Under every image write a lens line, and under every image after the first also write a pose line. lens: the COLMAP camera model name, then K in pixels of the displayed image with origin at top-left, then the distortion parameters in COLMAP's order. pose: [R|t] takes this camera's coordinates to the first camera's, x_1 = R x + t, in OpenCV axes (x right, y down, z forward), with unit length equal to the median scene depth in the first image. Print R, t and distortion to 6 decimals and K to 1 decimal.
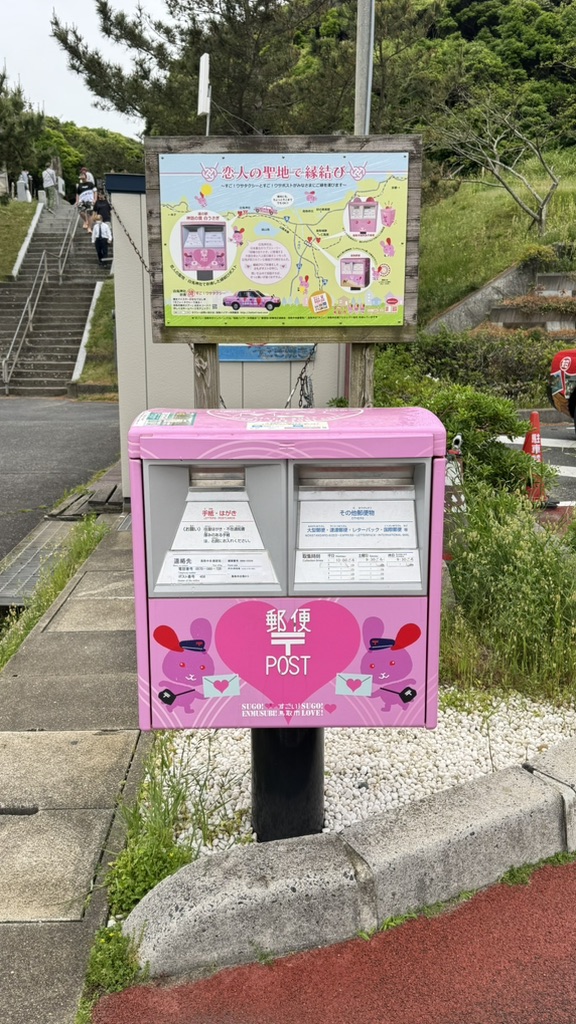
lens RADIAL K [[820.6, 0, 283.8], [0, 820.6, 515.0], [0, 0, 1]] dist [0.159541, -0.285788]
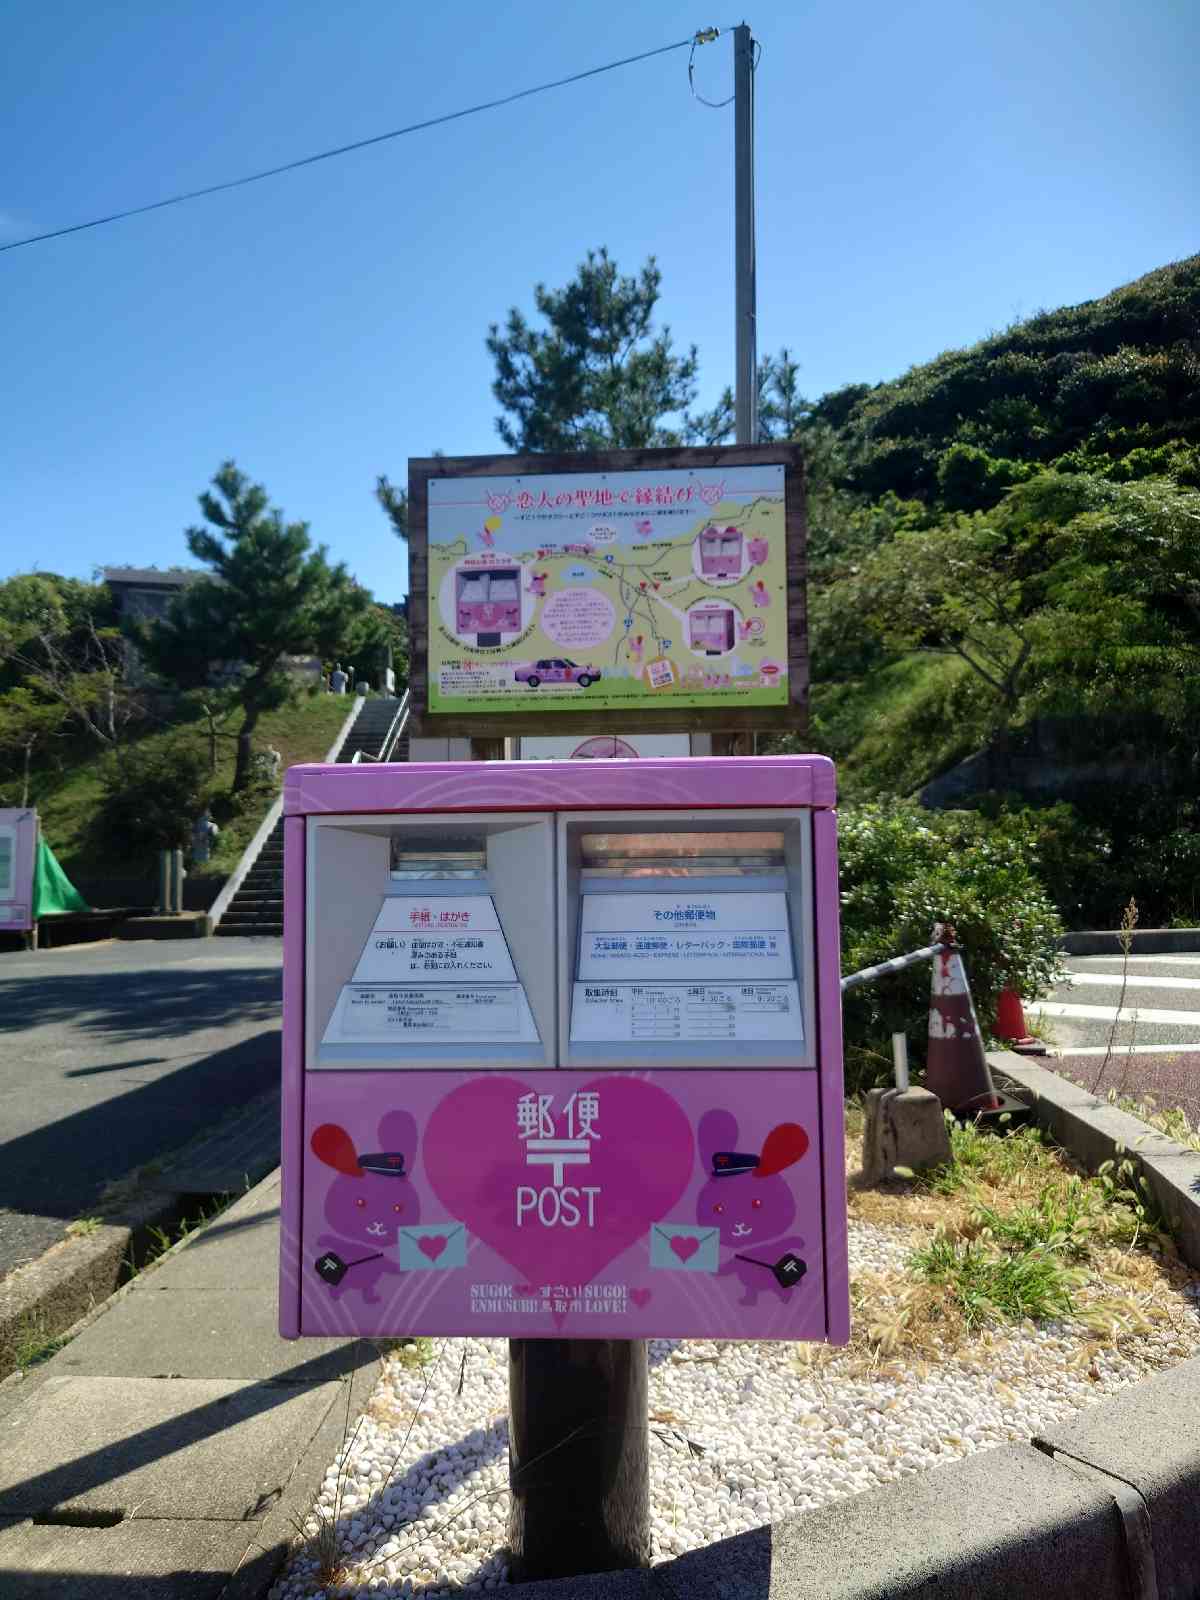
lens RADIAL K [[1137.4, 0, 600.0], [0, 1137.4, 800.0], [0, 0, 1]] dist [0.049452, -0.047876]
pose [[0.997739, -0.011071, -0.066296, 0.055888], [-0.007138, 0.963311, -0.268293, 0.086004], [0.066834, 0.268160, 0.961053, 0.154261]]
